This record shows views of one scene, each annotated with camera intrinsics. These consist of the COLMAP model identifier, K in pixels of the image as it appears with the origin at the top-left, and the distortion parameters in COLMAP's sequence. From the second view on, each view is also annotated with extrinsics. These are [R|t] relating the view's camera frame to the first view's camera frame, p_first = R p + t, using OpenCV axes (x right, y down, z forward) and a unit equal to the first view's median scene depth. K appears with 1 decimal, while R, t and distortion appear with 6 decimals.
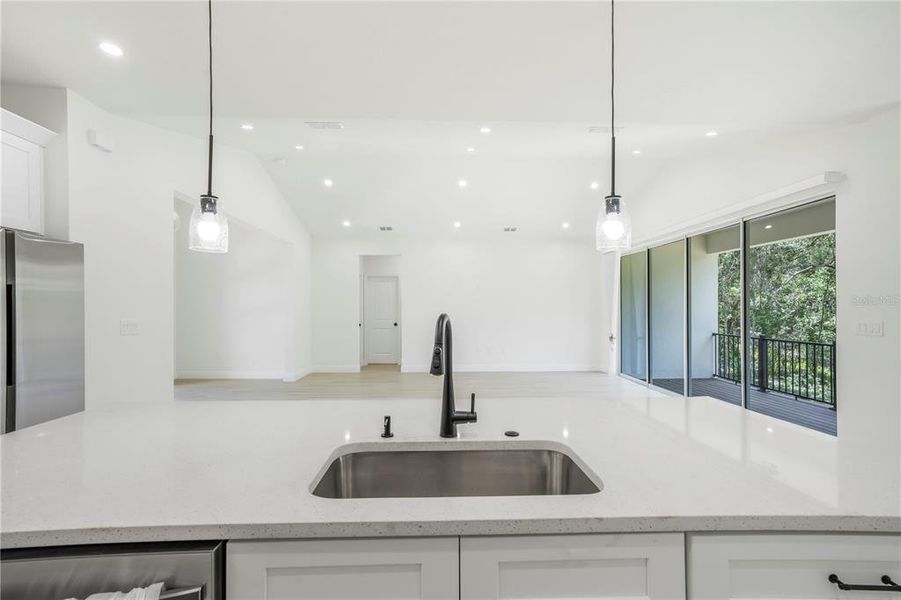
lens RADIAL K [[424.5, 0, 450.5], [0, 424.5, 300.0], [0, 0, 1]] dist [-0.000589, 0.007143]
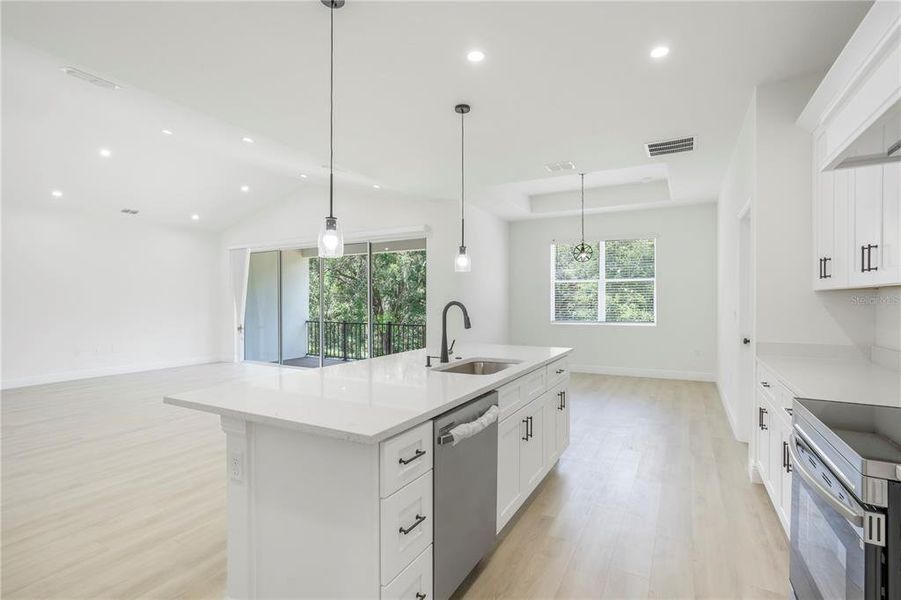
lens RADIAL K [[424.5, 0, 448.8], [0, 424.5, 287.7], [0, 0, 1]] dist [-0.055974, 0.034055]
pose [[0.515802, 0.022489, 0.856413, -0.457093], [-0.011077, 0.999747, -0.019581, 0.001779], [-0.856636, 0.000614, 0.515920, -0.012812]]
